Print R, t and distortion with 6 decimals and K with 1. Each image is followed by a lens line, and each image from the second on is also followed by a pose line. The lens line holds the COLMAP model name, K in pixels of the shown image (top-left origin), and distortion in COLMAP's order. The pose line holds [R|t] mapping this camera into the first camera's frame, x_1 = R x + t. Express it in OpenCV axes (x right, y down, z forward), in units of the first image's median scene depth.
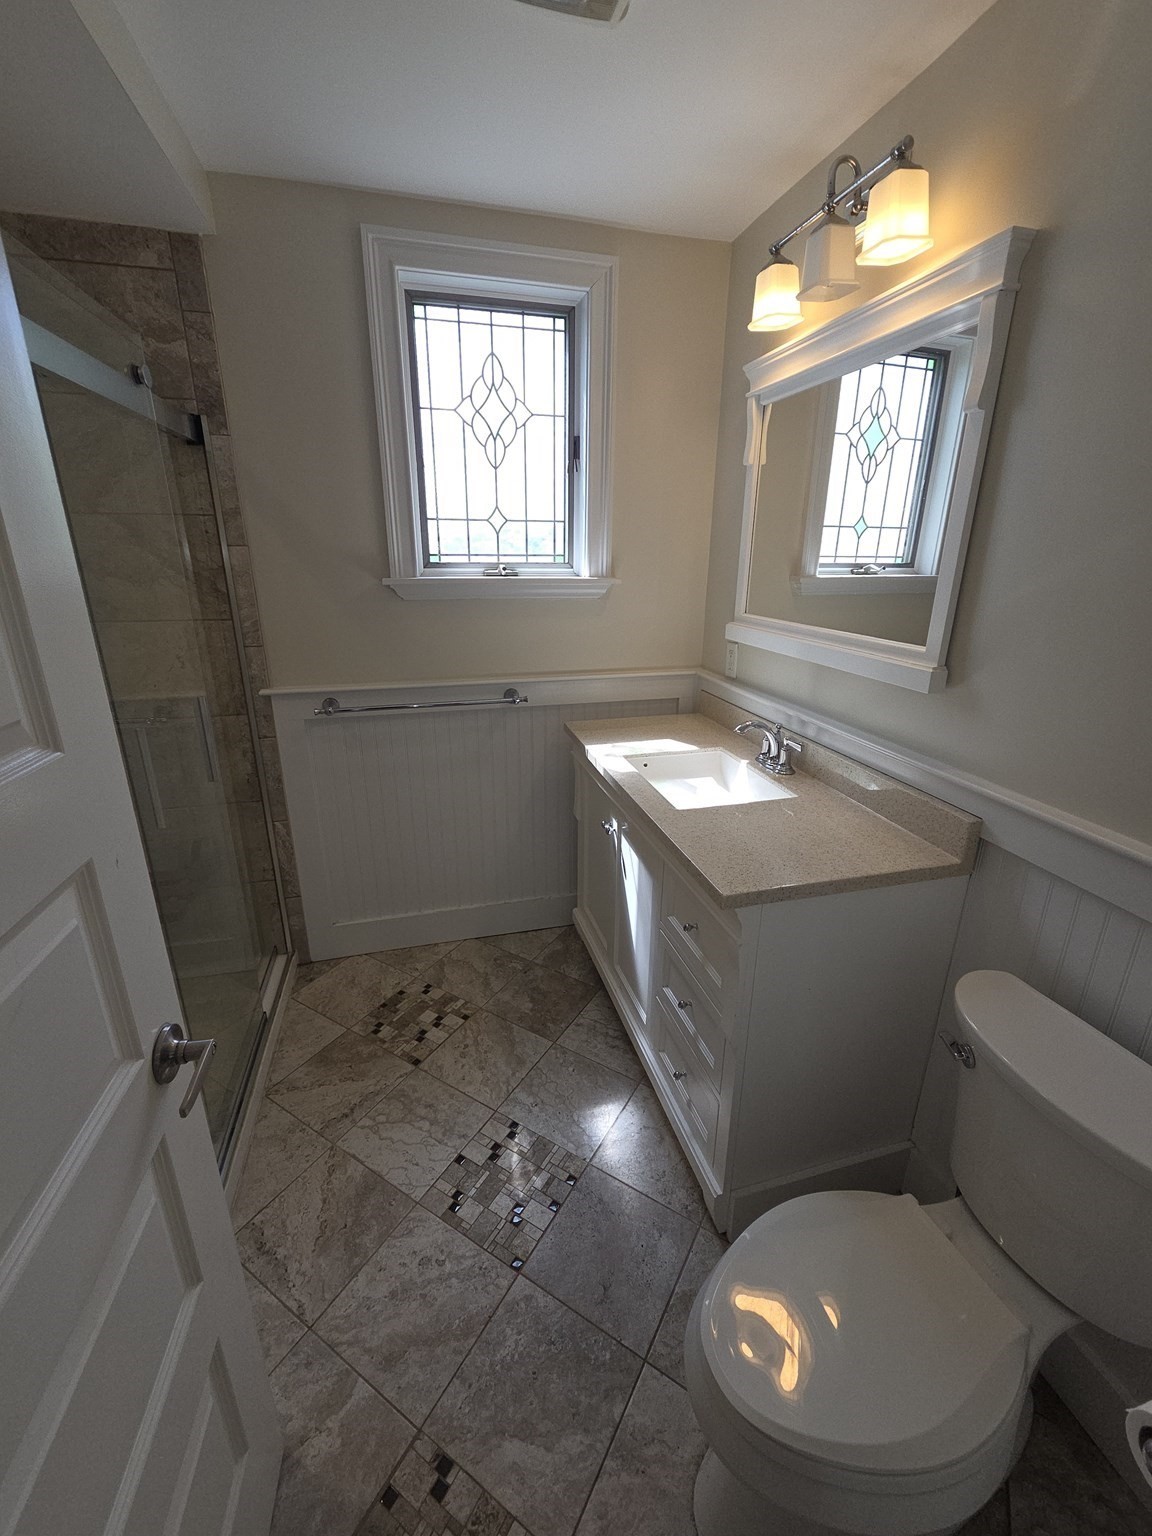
lens RADIAL K [[633.2, 0, 577.9], [0, 633.2, 764.9], [0, 0, 1]] dist [0.005458, -0.002564]
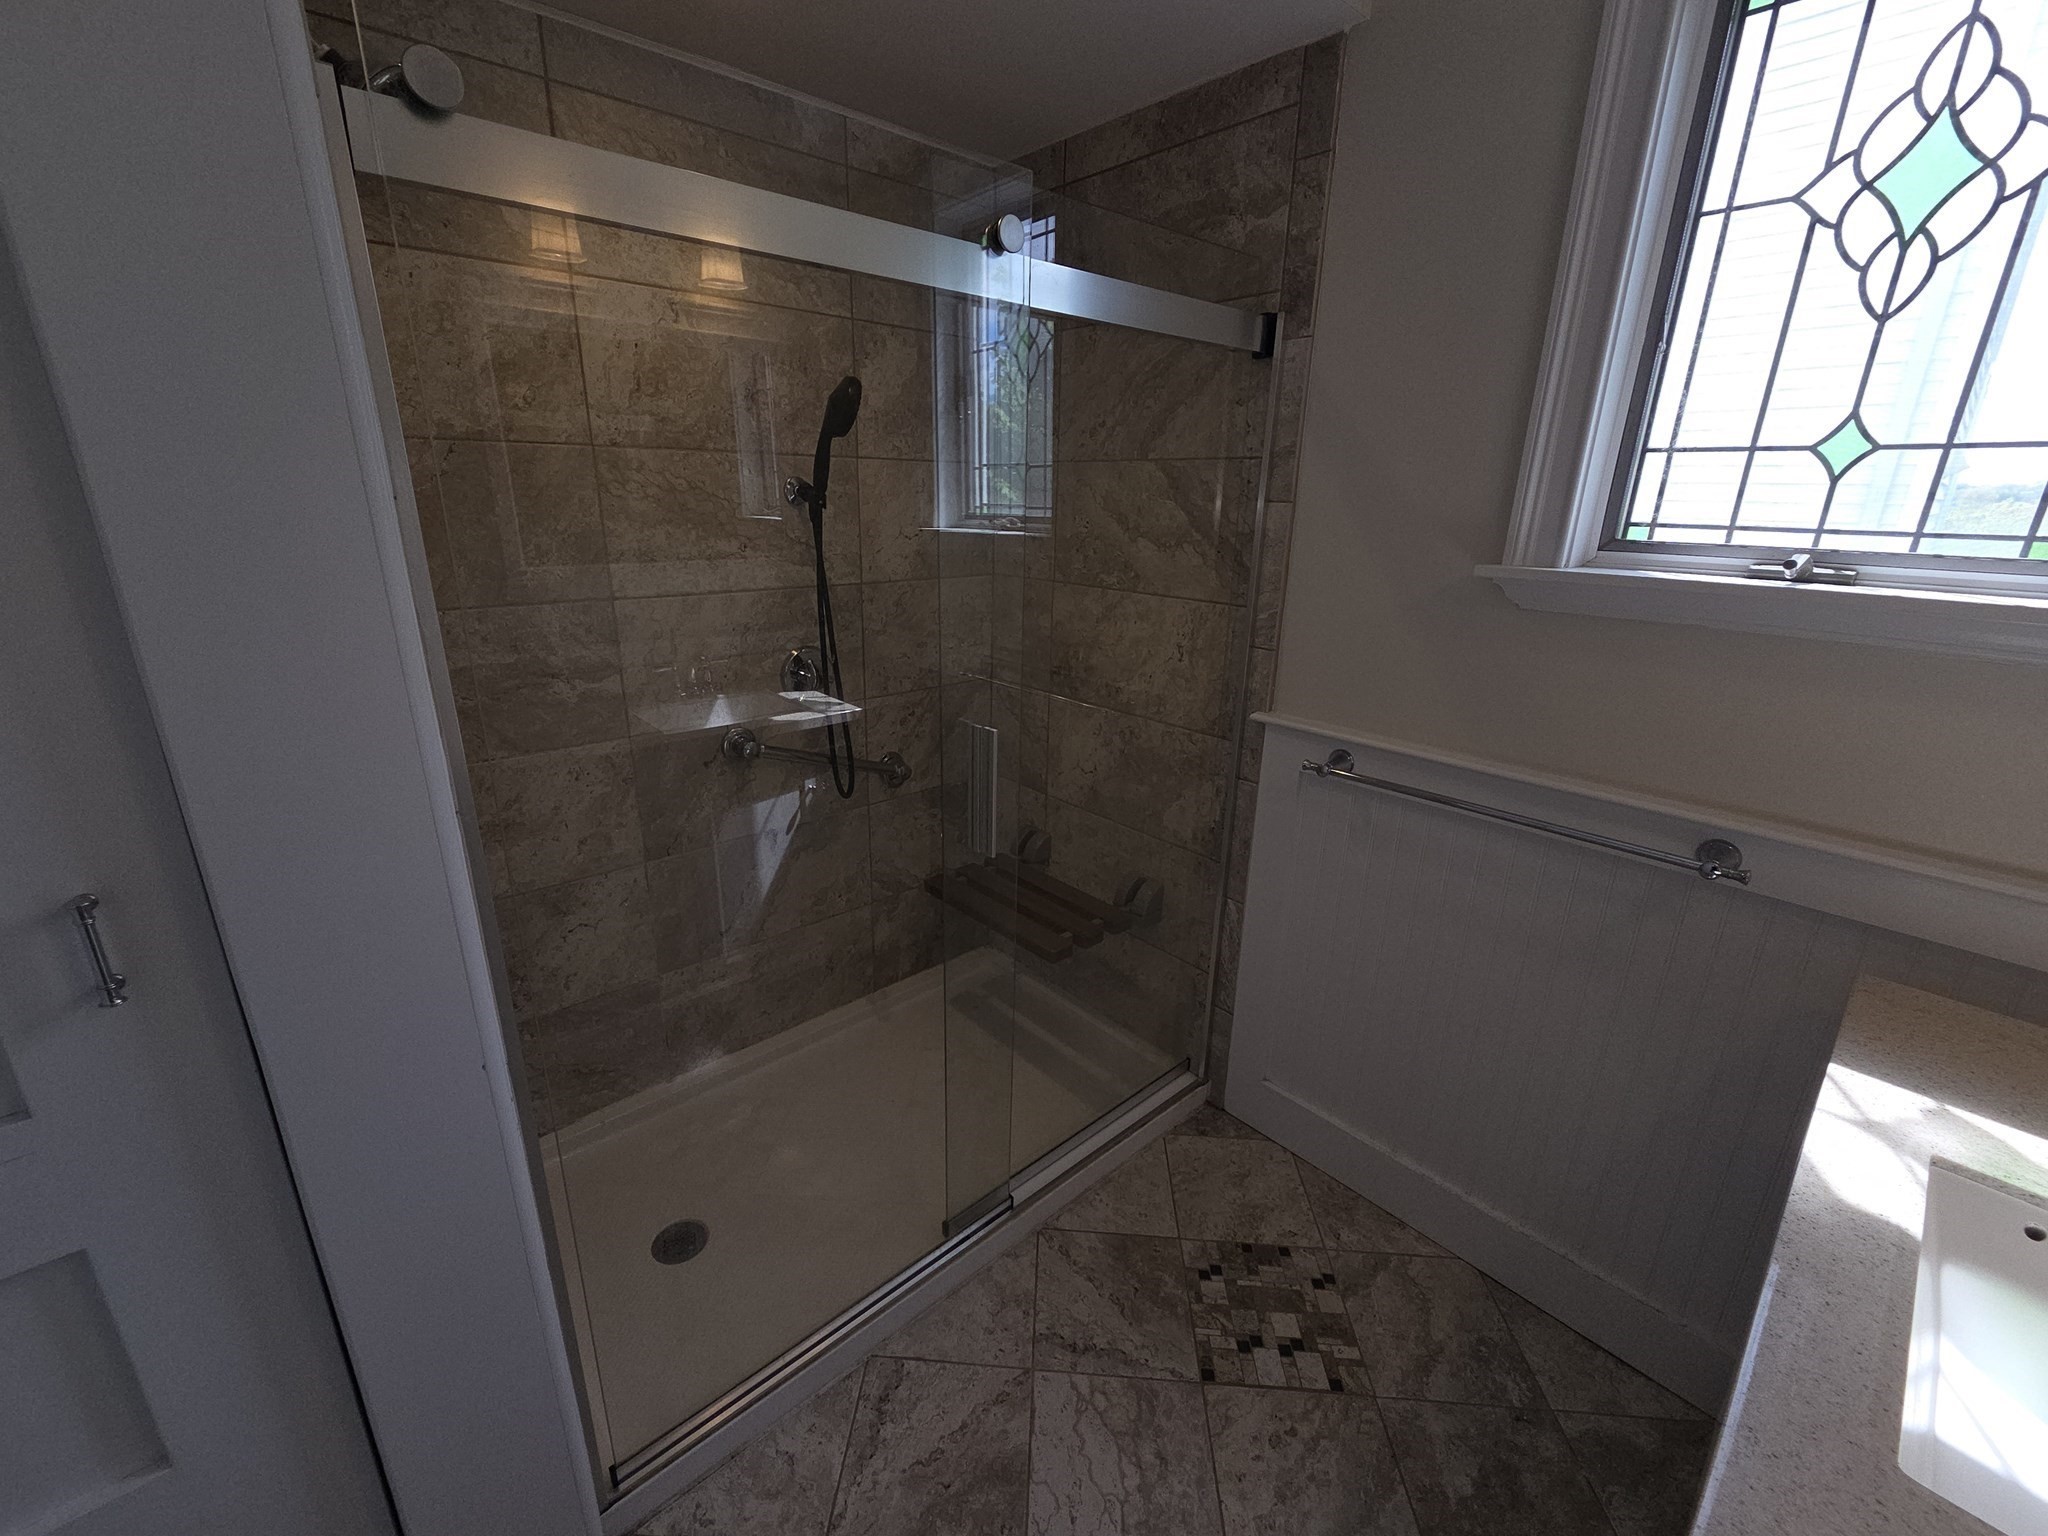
lens RADIAL K [[844.3, 0, 1018.0], [0, 844.3, 764.9], [0, 0, 1]] dist [0.005458, -0.002564]
pose [[0.449439, 0.281910, -0.847662, 0.164054], [-0.298272, 0.941800, 0.155071, -0.127297], [0.842044, 0.183140, 0.507367, 0.332605]]
